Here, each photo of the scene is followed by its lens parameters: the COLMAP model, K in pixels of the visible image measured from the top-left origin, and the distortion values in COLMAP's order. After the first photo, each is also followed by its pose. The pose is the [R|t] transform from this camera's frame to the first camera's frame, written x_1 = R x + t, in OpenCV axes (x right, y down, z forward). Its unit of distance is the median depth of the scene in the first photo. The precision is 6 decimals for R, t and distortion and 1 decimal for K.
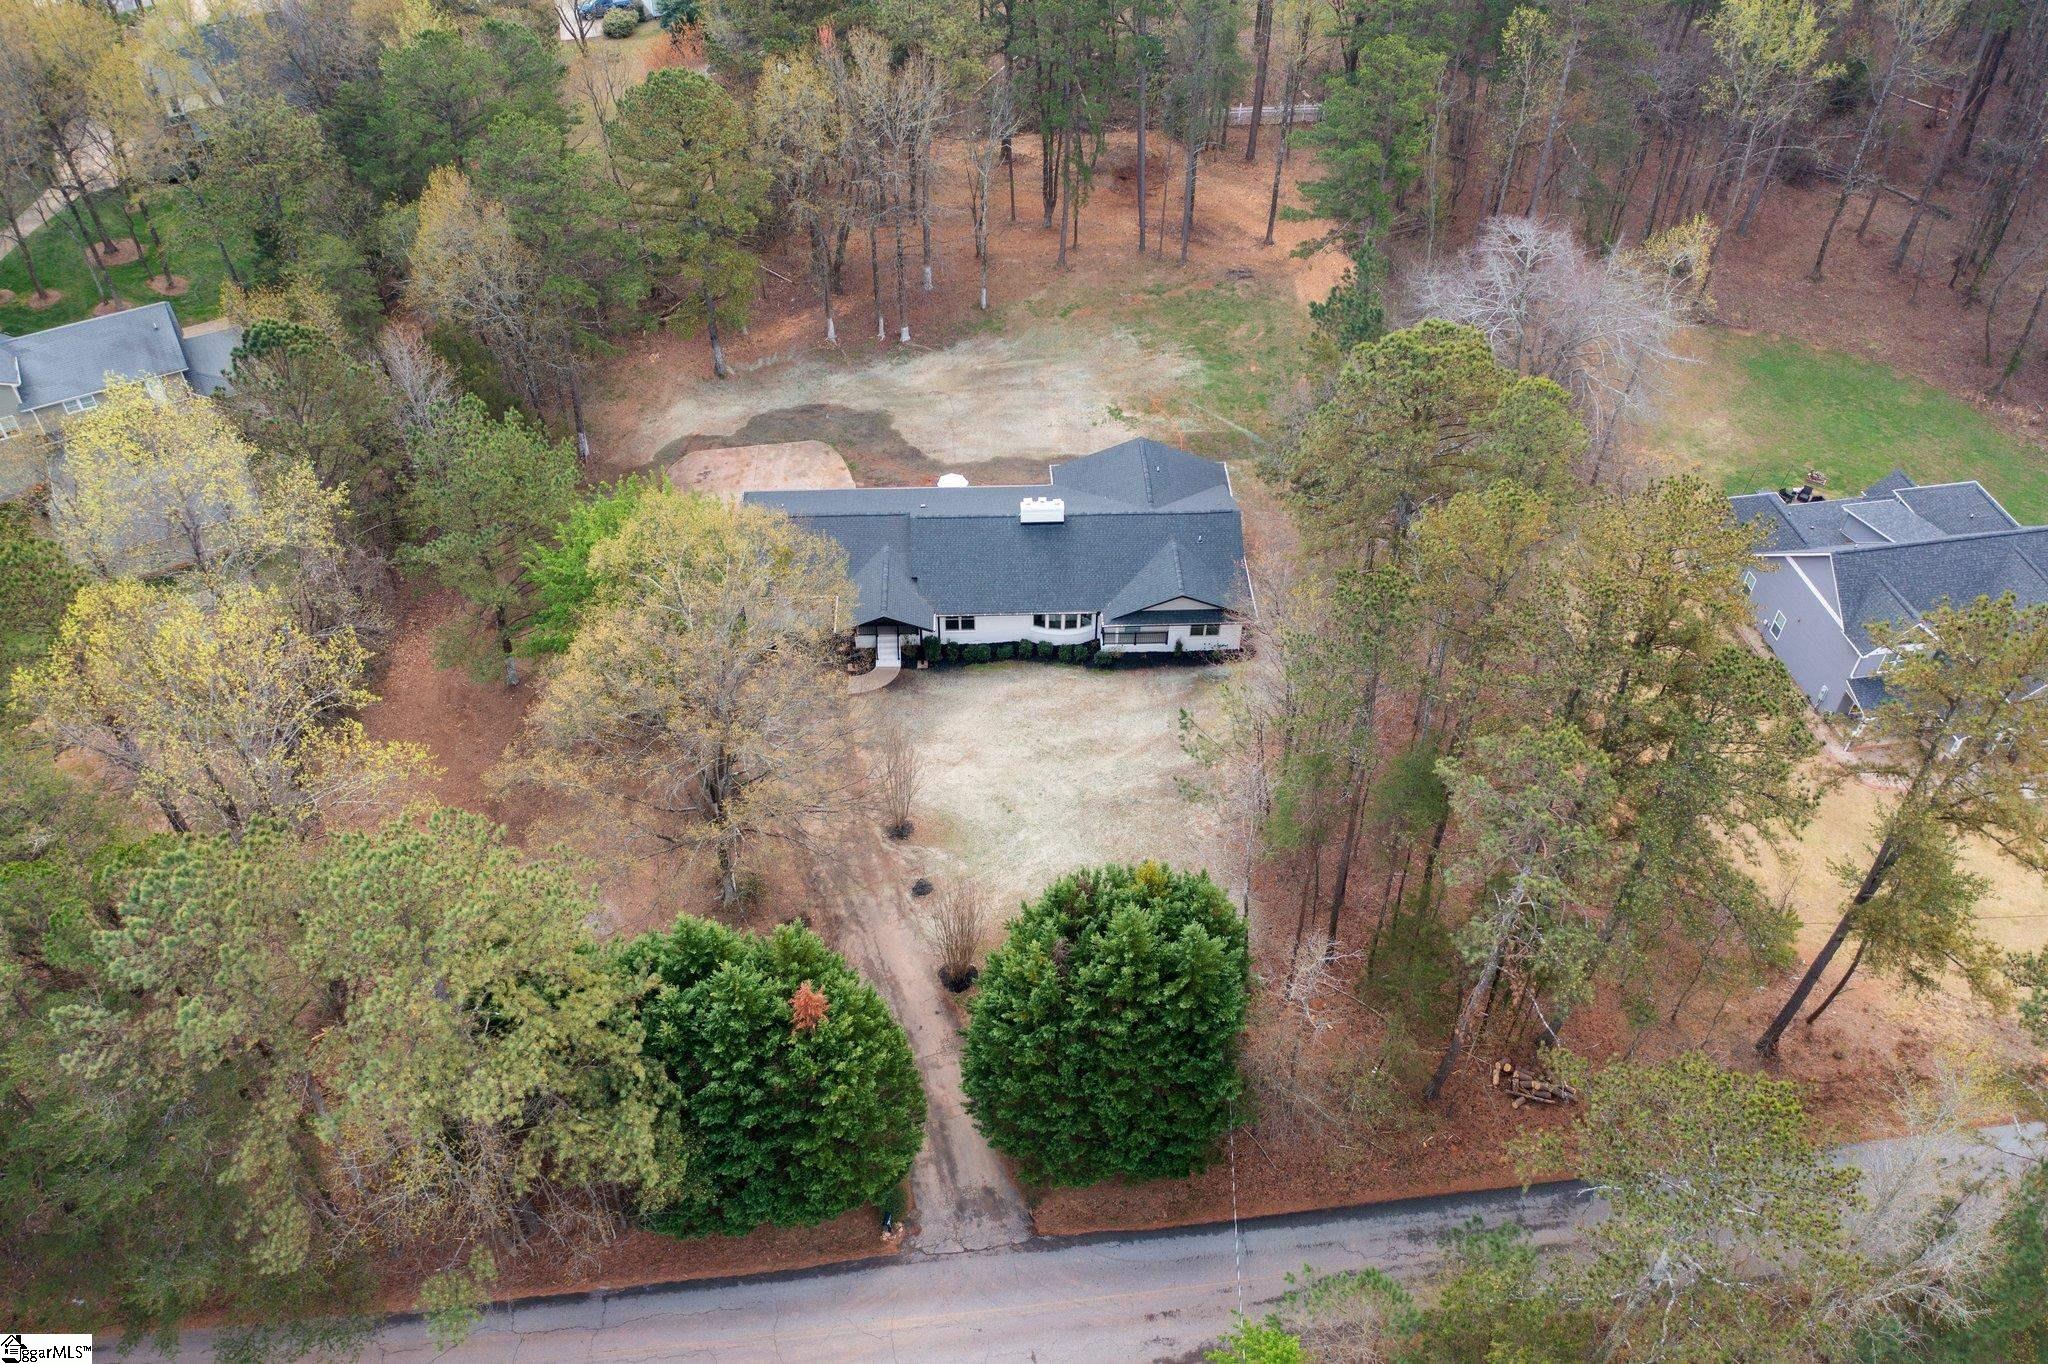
lens RADIAL K [[1617.9, 0, 1020.7], [0, 1617.9, 671.6], [0, 0, 1]] dist [-0.019007, 0.008558]
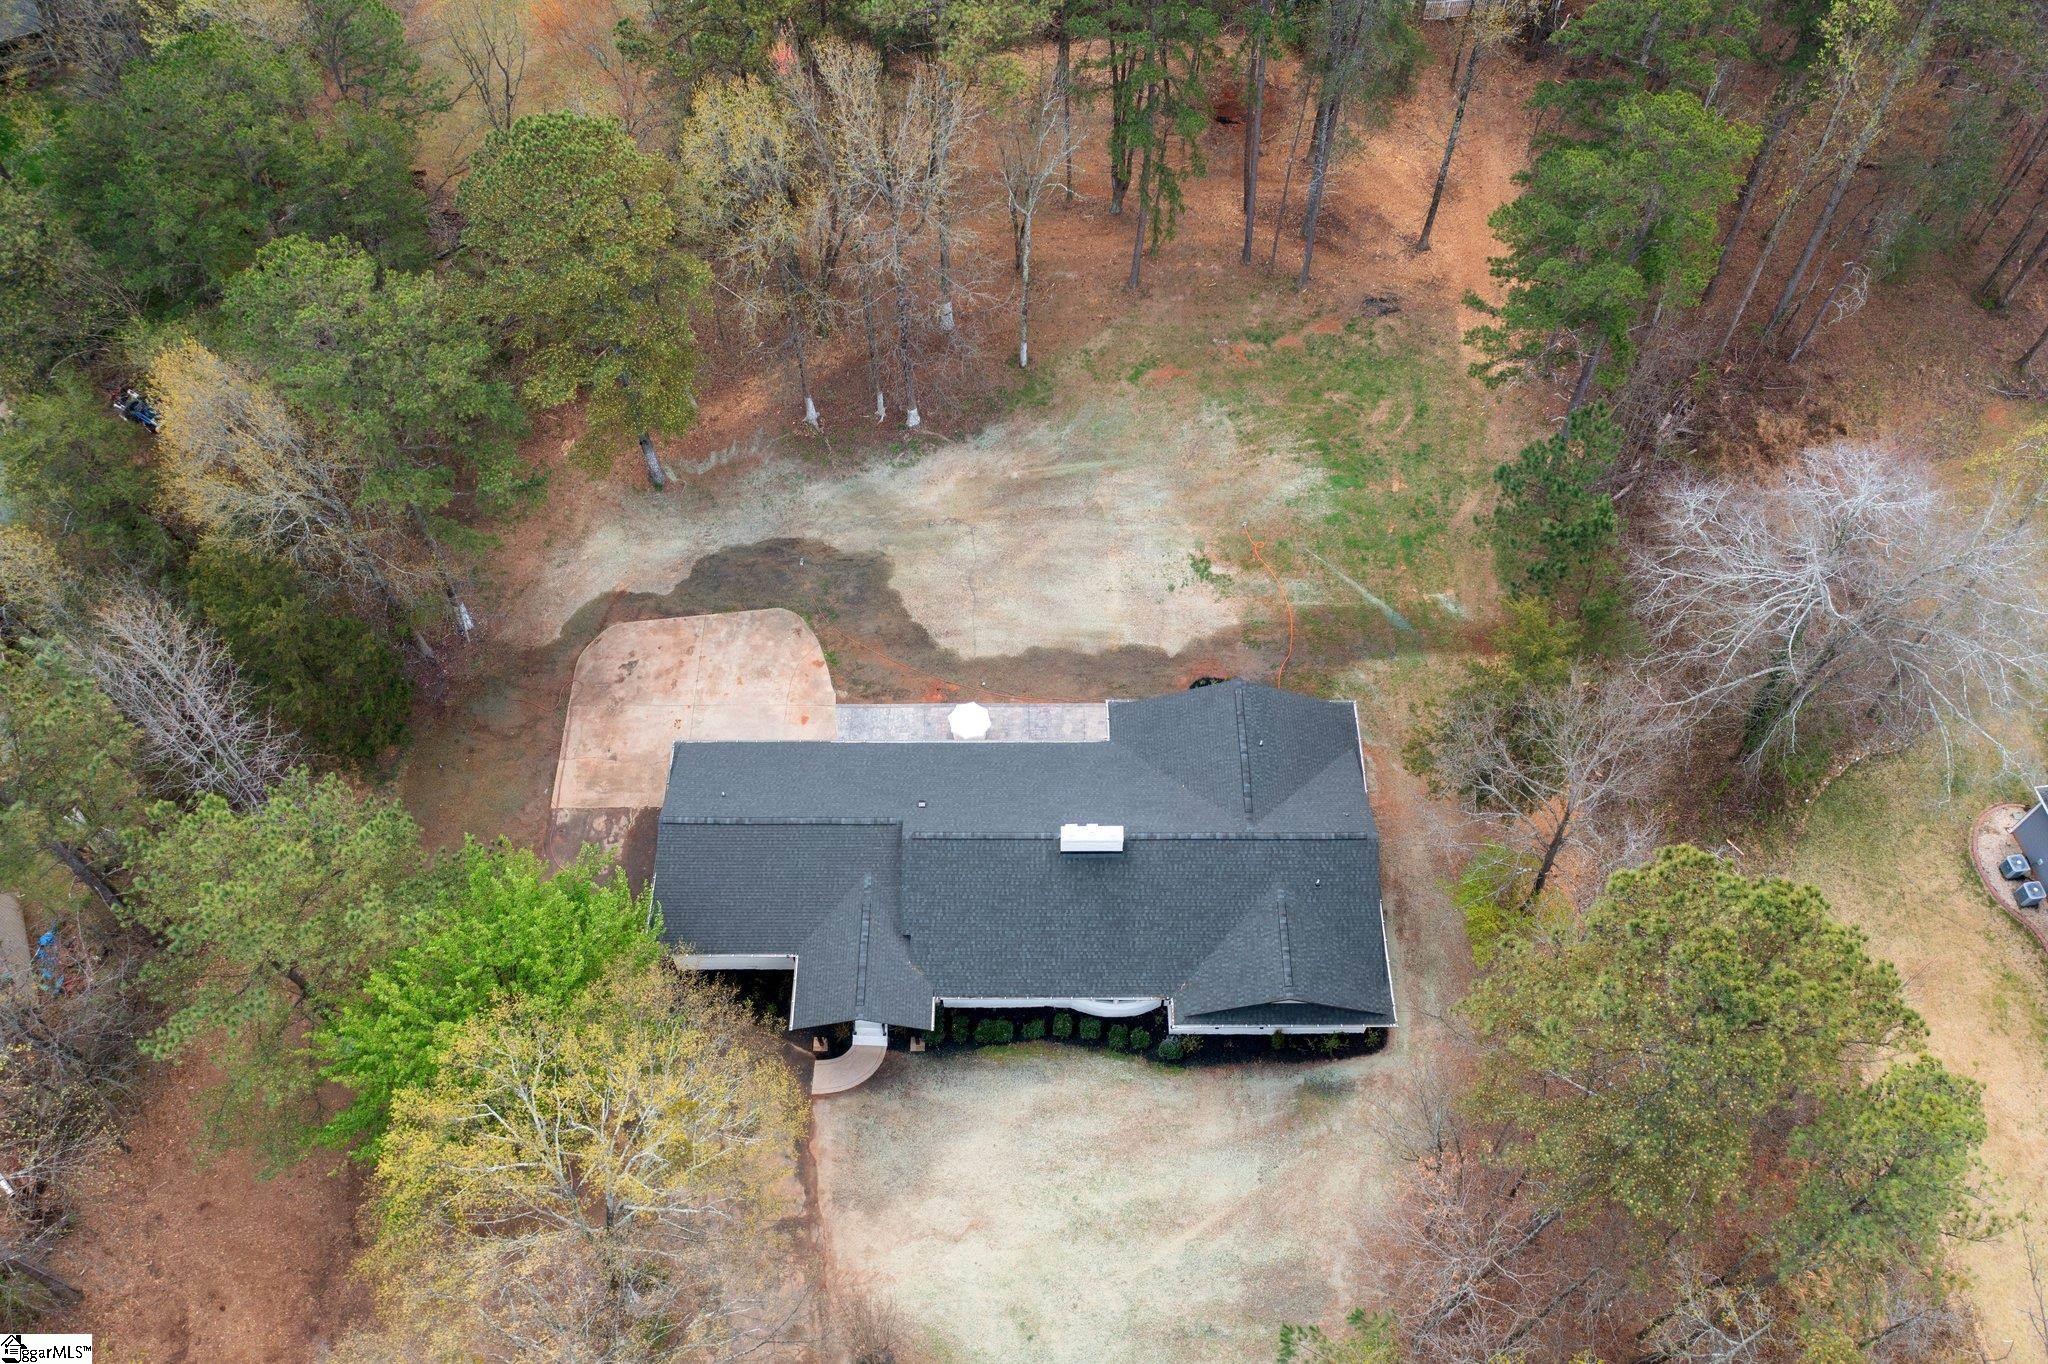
lens RADIAL K [[1617.9, 0, 1019.4], [0, 1617.9, 677.9], [0, 0, 1]] dist [-0.019007, 0.008558]
pose [[0.999144, 0.028017, -0.030448, 0.001460], [-0.020453, 0.974102, 0.225182, -0.323120], [0.035968, -0.224366, 0.973841, 0.341403]]
